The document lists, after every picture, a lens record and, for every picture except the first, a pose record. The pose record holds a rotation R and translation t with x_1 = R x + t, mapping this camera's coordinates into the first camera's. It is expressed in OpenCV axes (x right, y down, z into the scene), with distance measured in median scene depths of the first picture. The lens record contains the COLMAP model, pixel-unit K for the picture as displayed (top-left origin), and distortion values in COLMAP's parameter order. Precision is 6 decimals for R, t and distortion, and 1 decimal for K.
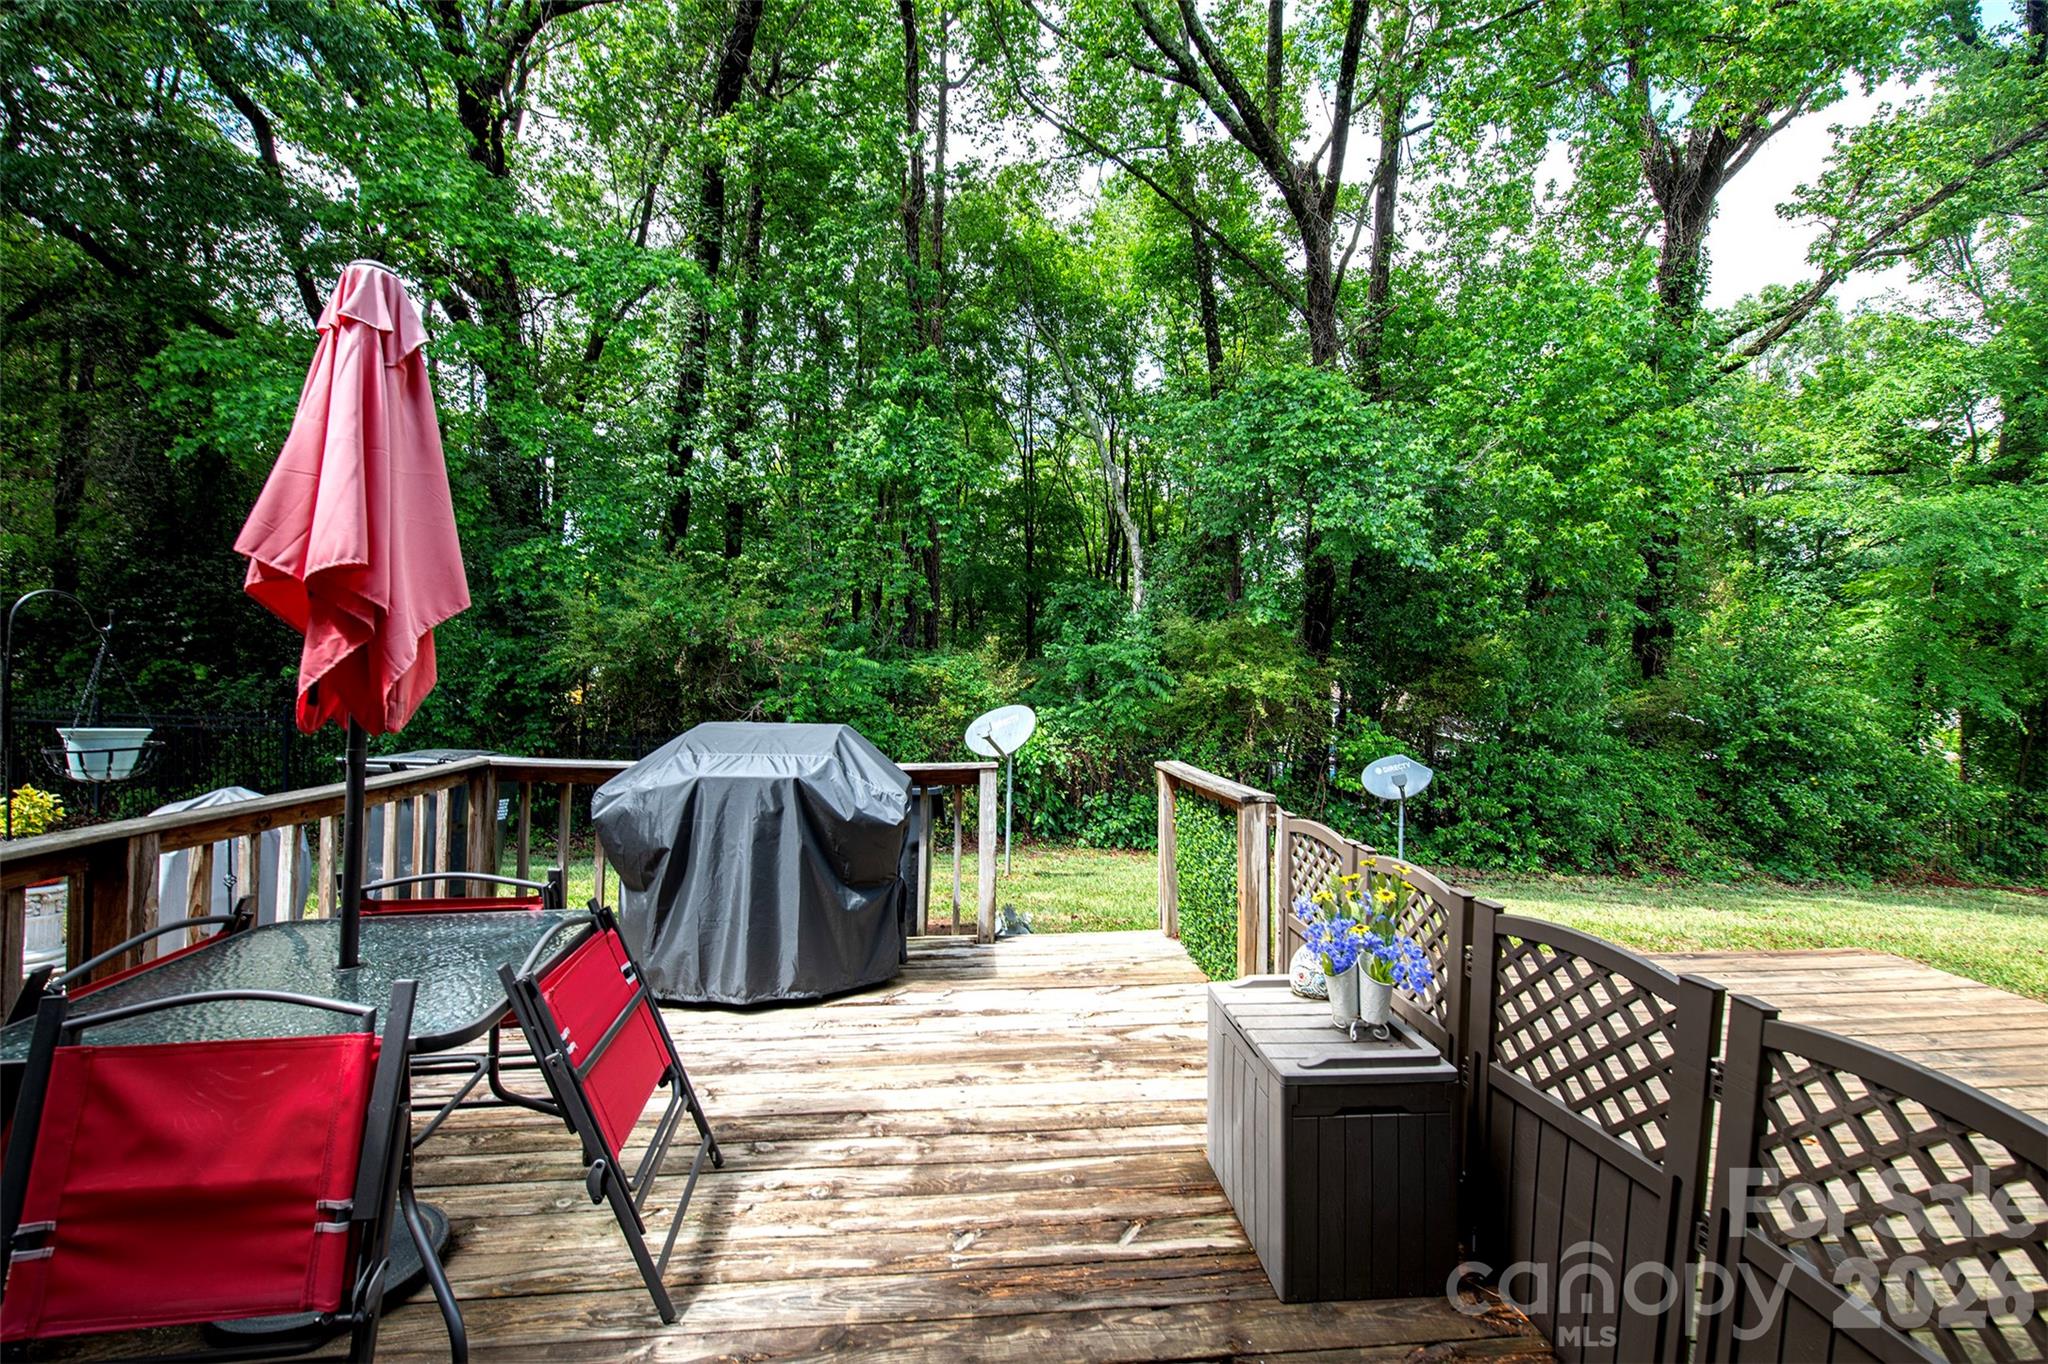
lens RADIAL K [[827.8, 0, 1029.0], [0, 827.8, 639.8], [0, 0, 1]] dist [0.001659, -0.000198]
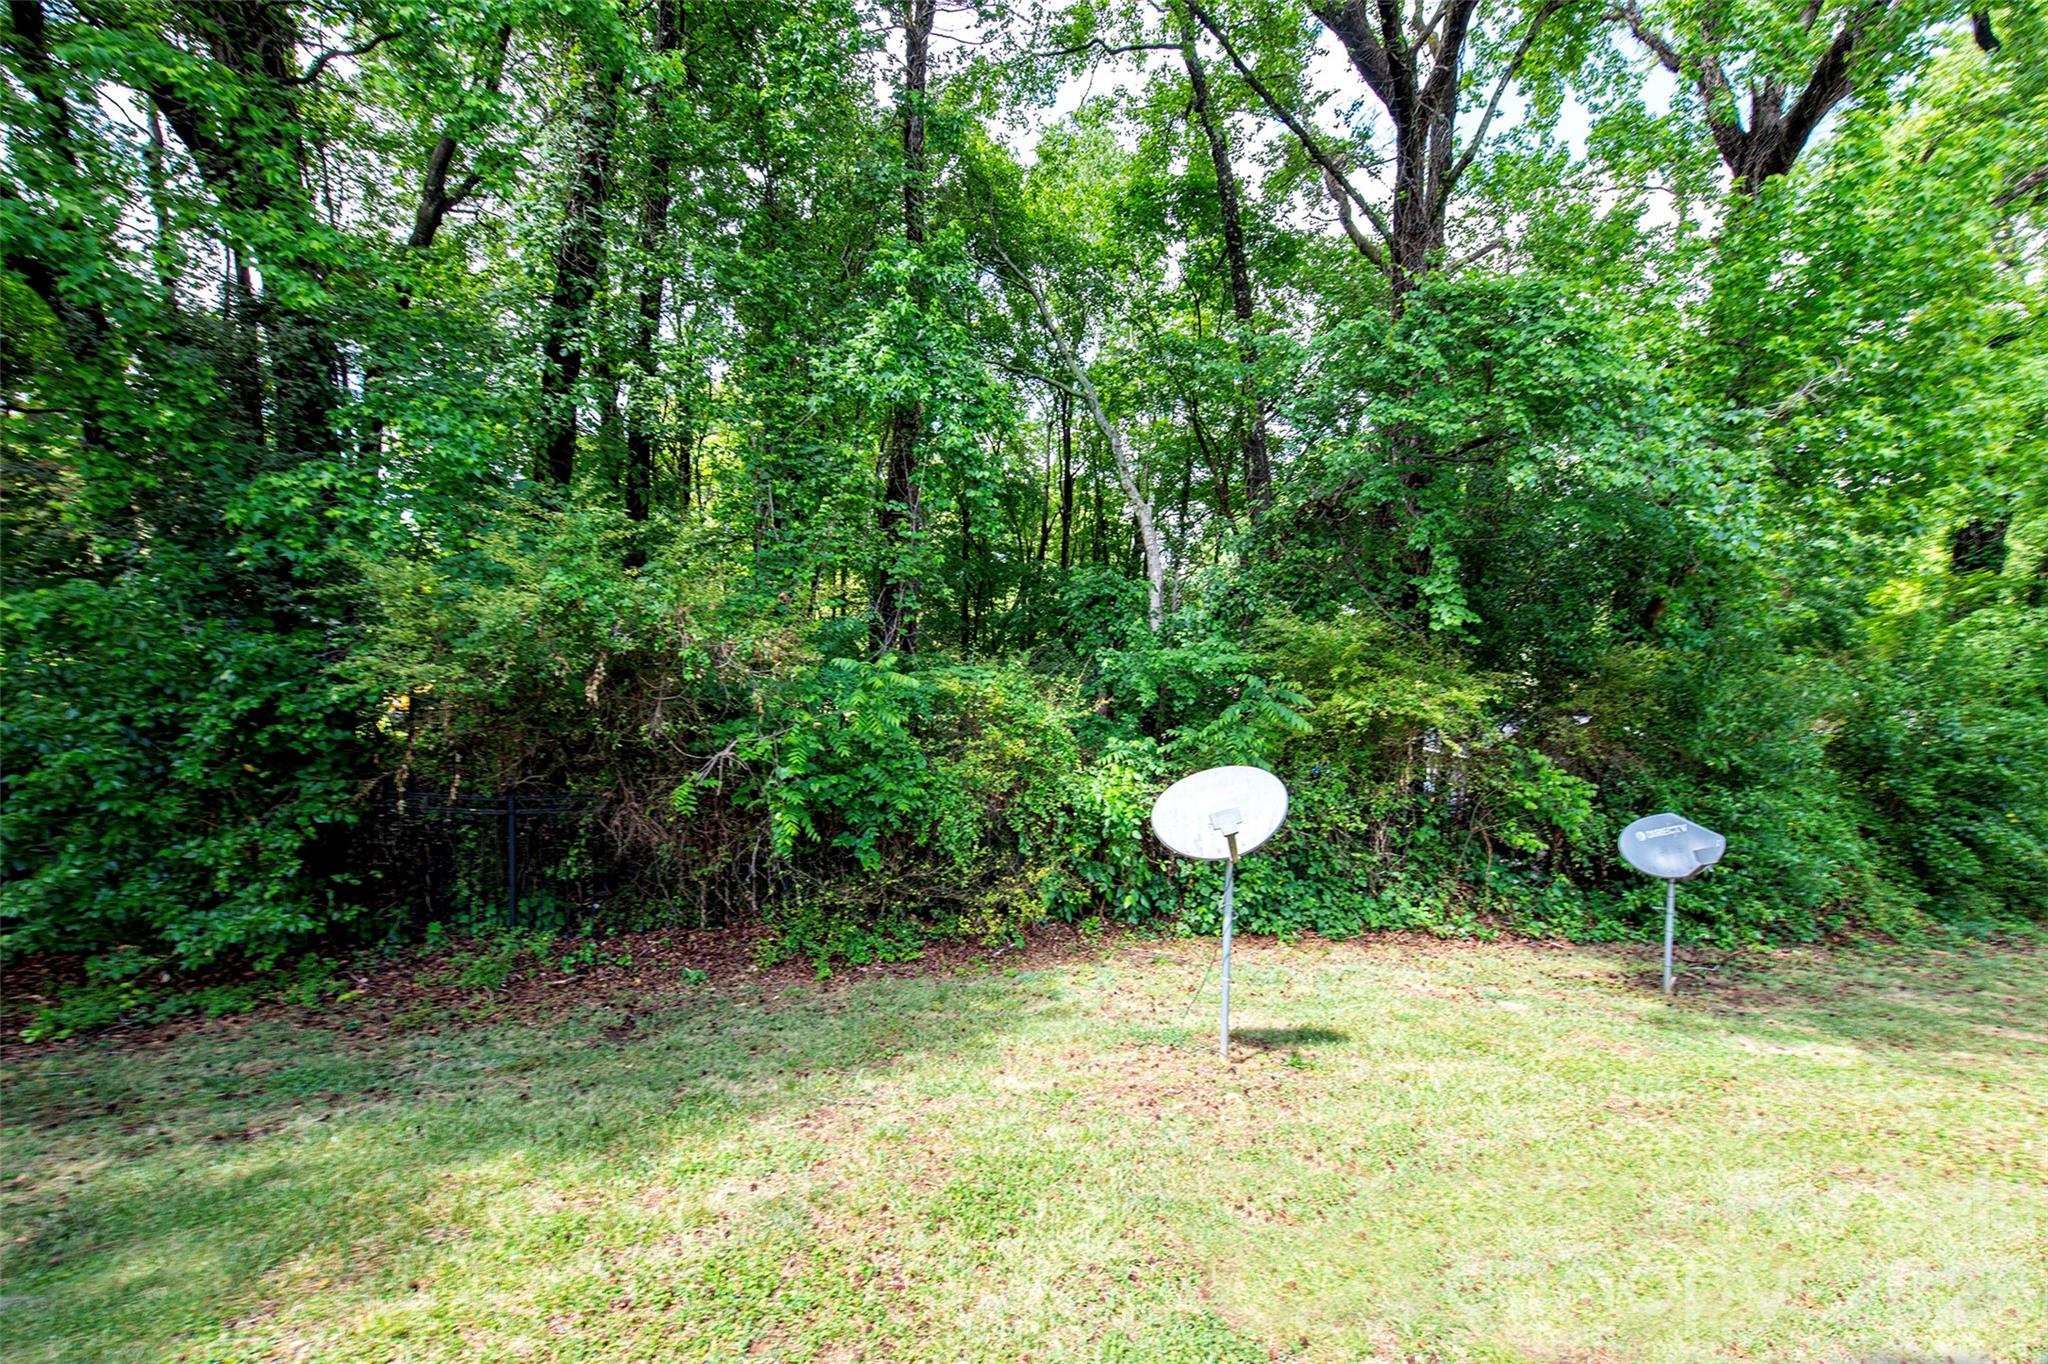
lens RADIAL K [[816.2, 0, 1030.1], [0, 816.2, 652.1], [0, 0, 1]] dist [-0.000861, -0.000606]
pose [[0.987063, 0.008401, 0.160113, -0.184515], [-0.012195, 0.999667, 0.022726, -0.008533], [-0.159869, -0.024384, 0.986837, 0.338374]]
